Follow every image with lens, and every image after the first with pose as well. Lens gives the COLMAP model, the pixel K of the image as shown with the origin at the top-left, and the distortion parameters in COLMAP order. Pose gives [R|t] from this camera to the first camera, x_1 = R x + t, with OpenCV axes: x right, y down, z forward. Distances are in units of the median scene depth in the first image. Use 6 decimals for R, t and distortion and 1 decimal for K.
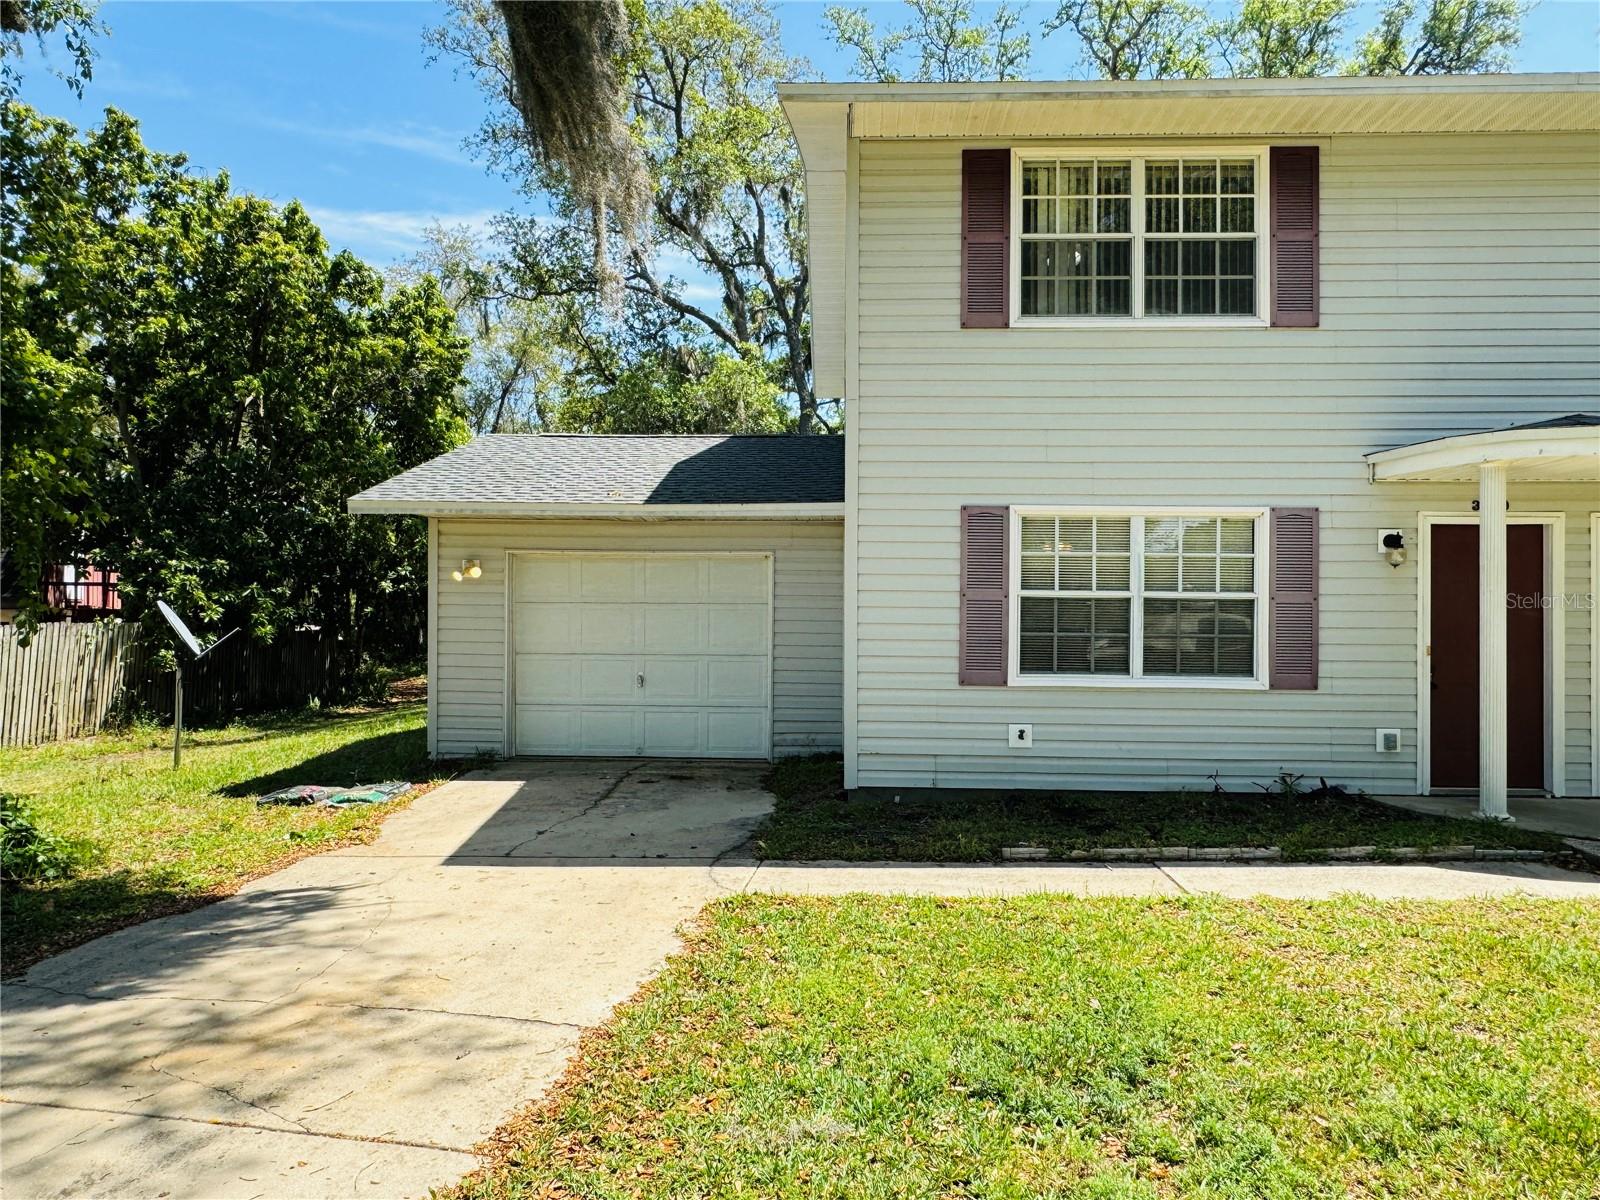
lens RADIAL K [[1030.0, 0, 797.6], [0, 1030.0, 596.4], [0, 0, 1]] dist [0.017063, 0.001412]
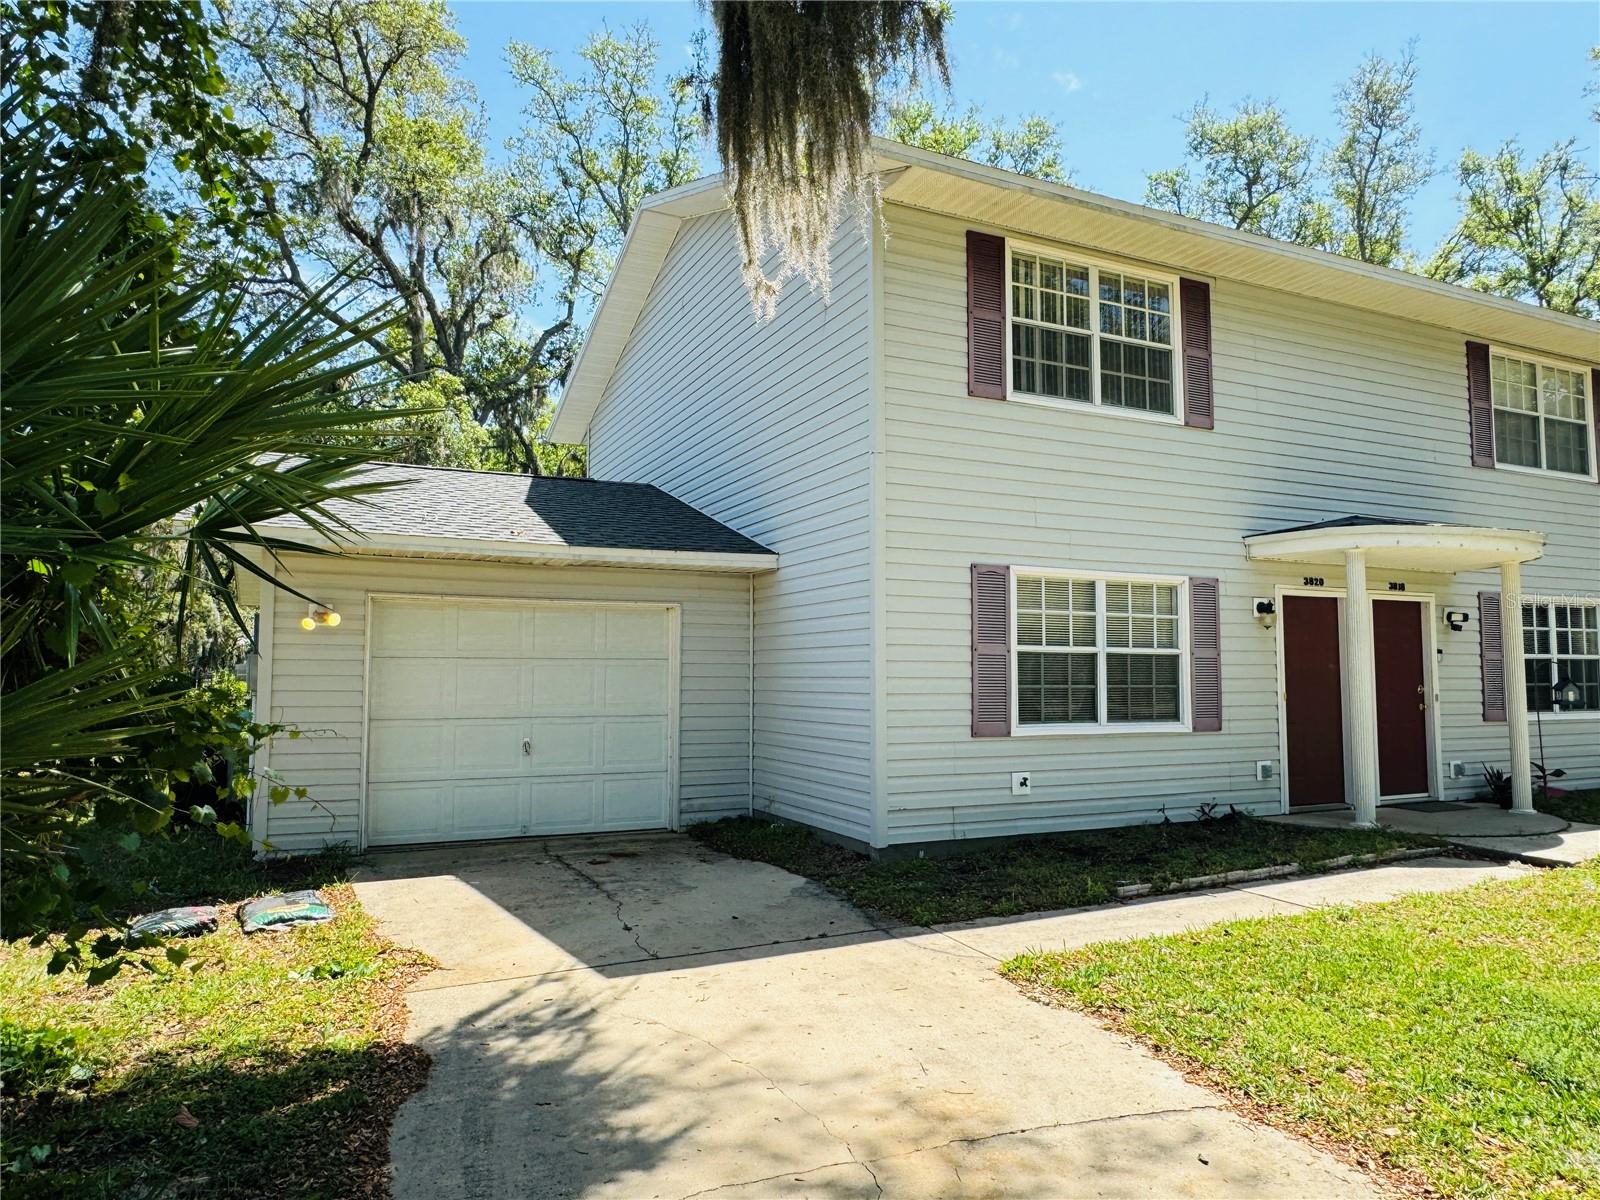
lens RADIAL K [[1030.0, 0, 797.3], [0, 1030.0, 601.9], [0, 0, 1]] dist [0.017063, 0.001412]
pose [[0.889462, 0.026654, 0.456232, -0.474670], [-0.001776, 0.998492, -0.054871, 0.008026], [-0.457006, 0.047996, 0.888168, 0.157575]]
